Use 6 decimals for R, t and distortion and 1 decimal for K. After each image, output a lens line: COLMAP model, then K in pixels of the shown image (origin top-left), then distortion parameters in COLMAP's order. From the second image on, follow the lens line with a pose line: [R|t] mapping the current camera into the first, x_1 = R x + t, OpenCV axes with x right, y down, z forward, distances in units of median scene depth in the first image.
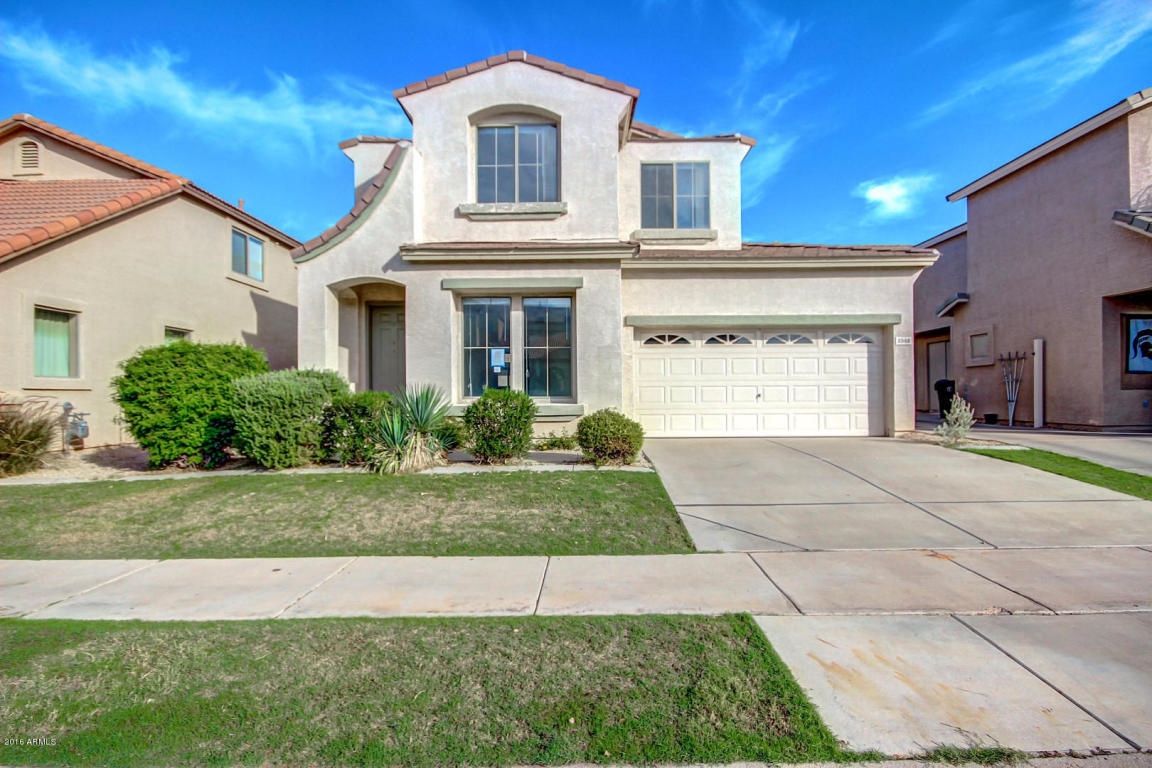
lens RADIAL K [[534.2, 0, 580.0], [0, 534.2, 390.7], [0, 0, 1]] dist [0.001091, -0.005662]
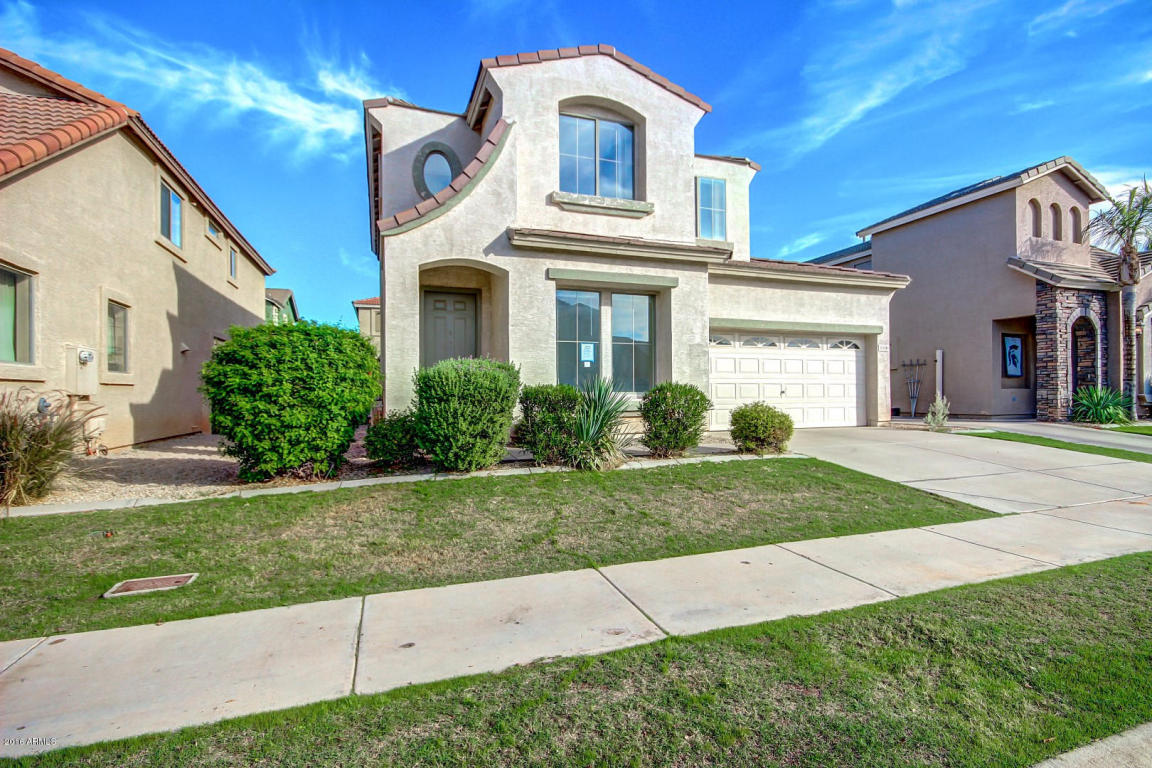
lens RADIAL K [[534.2, 0, 580.0], [0, 534.2, 390.7], [0, 0, 1]] dist [0.001091, -0.005662]
pose [[0.941497, 0.003256, 0.337006, -0.498043], [-0.002164, 0.999991, -0.003617, 0.012176], [-0.337015, 0.002676, 0.941495, 0.080269]]
